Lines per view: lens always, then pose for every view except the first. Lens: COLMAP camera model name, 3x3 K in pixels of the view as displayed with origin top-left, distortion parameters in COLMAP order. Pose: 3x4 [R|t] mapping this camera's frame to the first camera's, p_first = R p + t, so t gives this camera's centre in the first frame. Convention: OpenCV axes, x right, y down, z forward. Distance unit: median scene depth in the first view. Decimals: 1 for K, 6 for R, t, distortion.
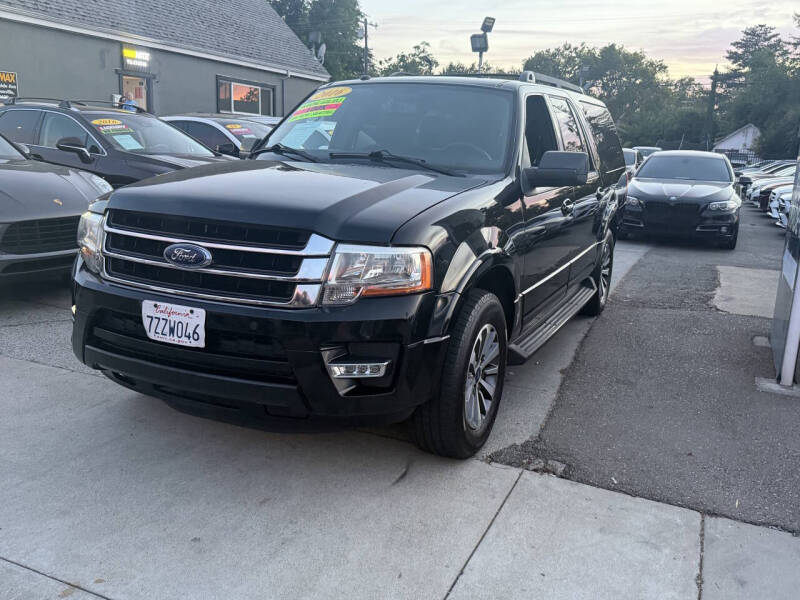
lens RADIAL K [[702.2, 0, 396.1], [0, 702.2, 298.8], [0, 0, 1]] dist [0.053871, -0.080810]
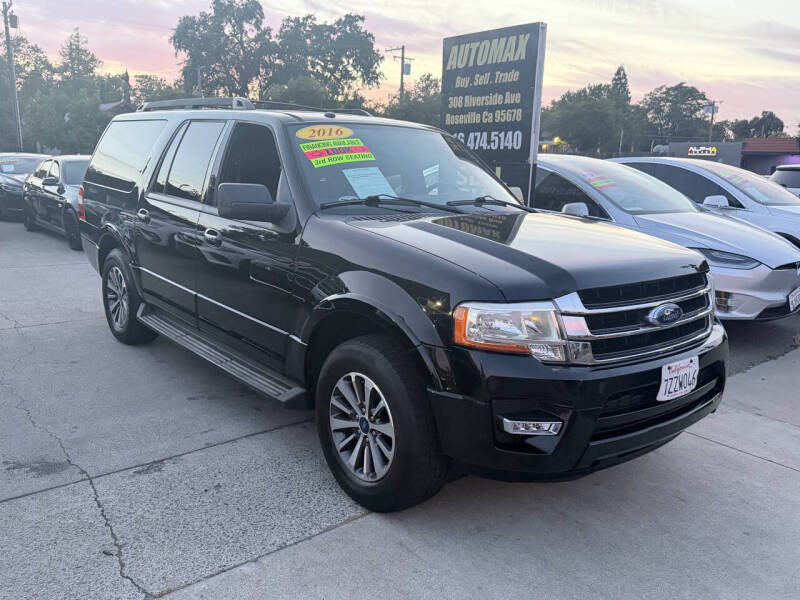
lens RADIAL K [[675.0, 0, 396.3], [0, 675.0, 303.0], [0, 0, 1]] dist [0.035952, -0.036822]
pose [[0.439383, -0.207948, 0.873899, -1.155908], [0.179447, 0.973547, 0.141436, -0.251150], [-0.880194, 0.094673, 0.465076, 0.734910]]
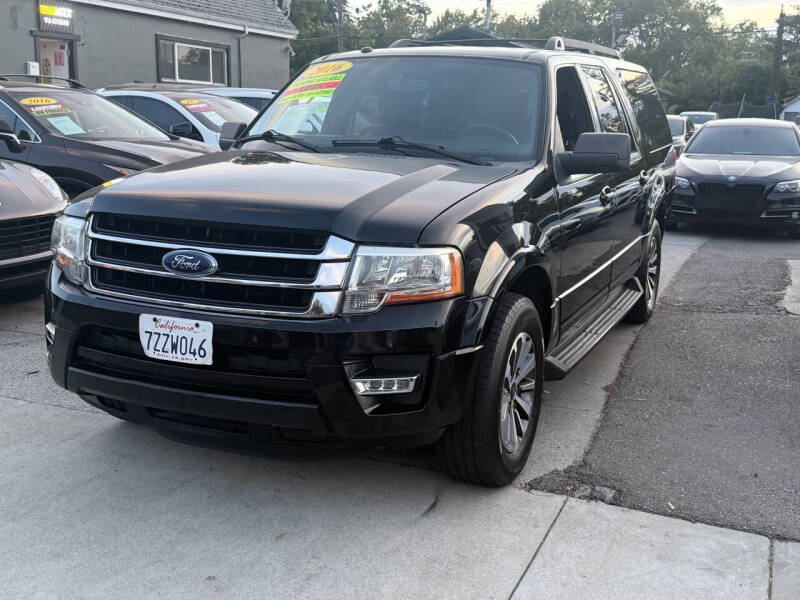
lens RADIAL K [[902.7, 0, 398.3], [0, 902.7, 299.1], [0, 0, 1]] dist [0.044470, 0.000000]
pose [[0.999572, -0.024127, 0.016538, -0.042454], [0.024350, 0.999613, -0.013429, 0.005465], [-0.016208, 0.013826, 0.999773, -0.127062]]
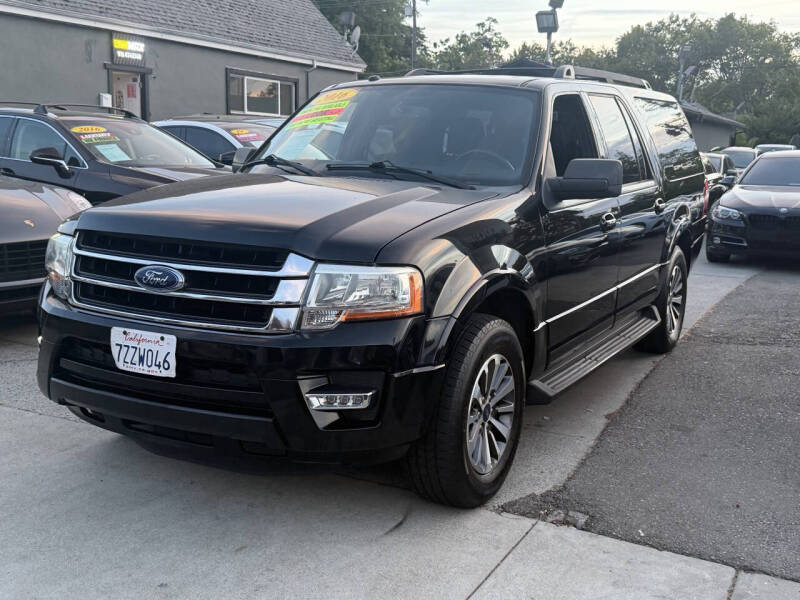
lens RADIAL K [[902.7, 0, 406.7], [0, 902.7, 298.7], [0, 0, 1]] dist [0.044470, 0.000000]
pose [[0.998365, -0.007044, -0.056723, 0.080910], [0.004242, 0.998772, -0.049357, 0.021292], [0.057001, 0.049036, 0.997169, -0.140888]]
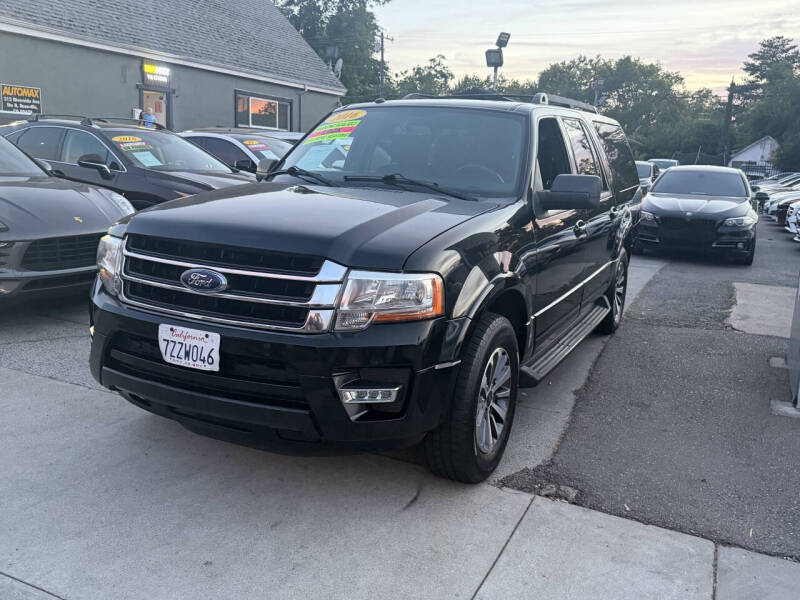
lens RADIAL K [[702.2, 0, 393.5], [0, 702.2, 290.1], [0, 0, 1]] dist [0.053871, -0.080810]
pose [[0.999685, 0.005881, -0.024393, 0.003266], [-0.006526, 0.999629, -0.026445, -0.018515], [0.024229, 0.026596, 0.999353, -0.009508]]
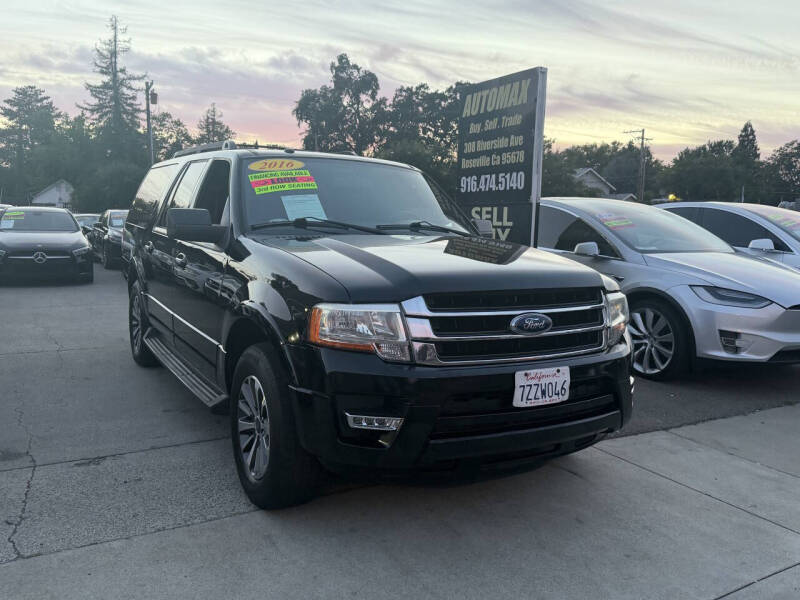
lens RADIAL K [[675.0, 0, 398.3], [0, 675.0, 298.8], [0, 0, 1]] dist [0.035952, -0.036822]
pose [[0.582683, -0.117913, 0.804100, -1.054203], [0.172218, 0.984863, 0.019624, -0.130570], [-0.794243, 0.127046, 0.594170, 0.445456]]
